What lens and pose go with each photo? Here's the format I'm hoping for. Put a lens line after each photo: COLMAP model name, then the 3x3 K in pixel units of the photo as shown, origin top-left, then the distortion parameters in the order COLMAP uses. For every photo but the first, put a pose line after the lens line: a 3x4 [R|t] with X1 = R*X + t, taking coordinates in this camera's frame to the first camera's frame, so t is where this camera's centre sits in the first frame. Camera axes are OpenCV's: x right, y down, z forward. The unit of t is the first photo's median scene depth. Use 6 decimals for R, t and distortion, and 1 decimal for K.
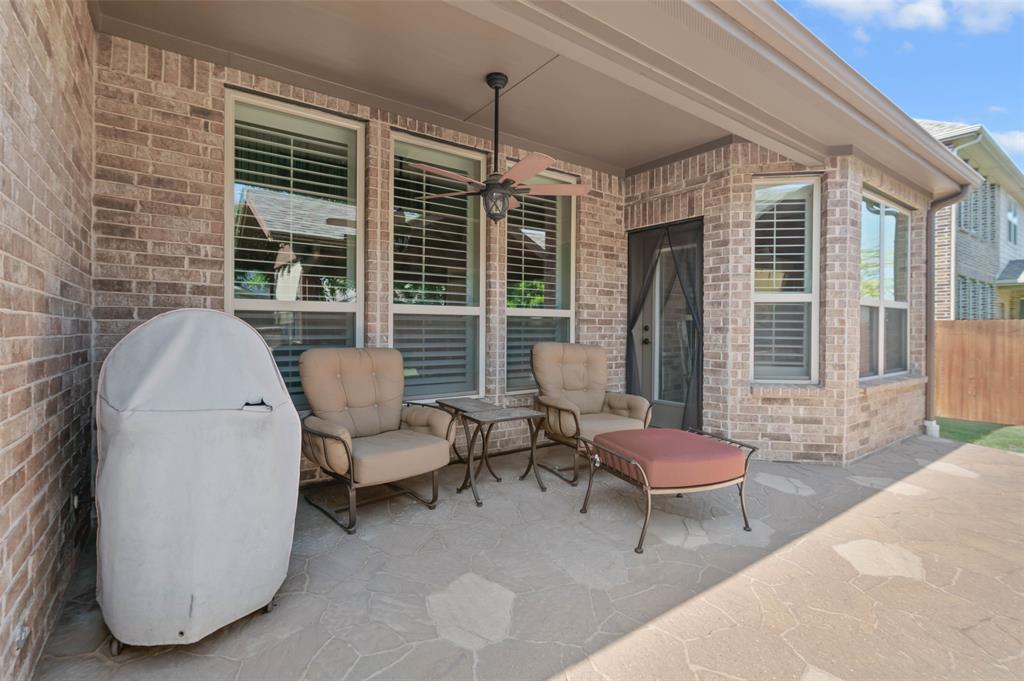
lens RADIAL K [[470.8, 0, 511.4], [0, 470.8, 332.4], [0, 0, 1]] dist [-0.010353, -0.000544]
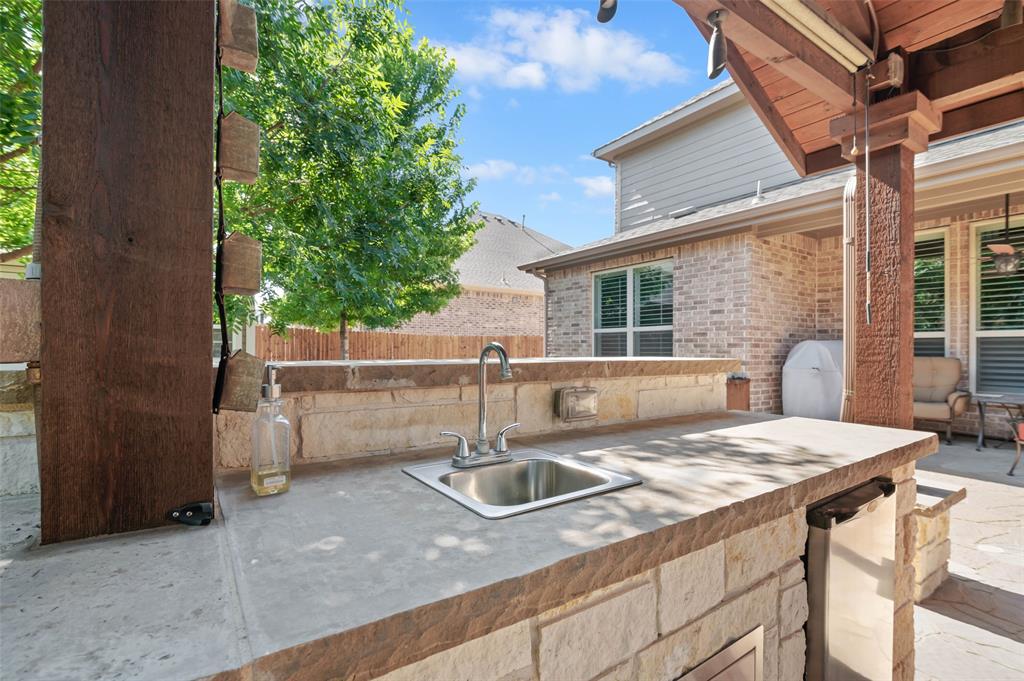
lens RADIAL K [[470.8, 0, 510.2], [0, 470.8, 344.3], [0, 0, 1]] dist [-0.010353, -0.000544]
pose [[-0.023138, -0.015311, -0.999615, 1.856953], [-0.010537, 0.999831, -0.015070, 0.032982], [0.999677, 0.010184, -0.023295, -0.726343]]
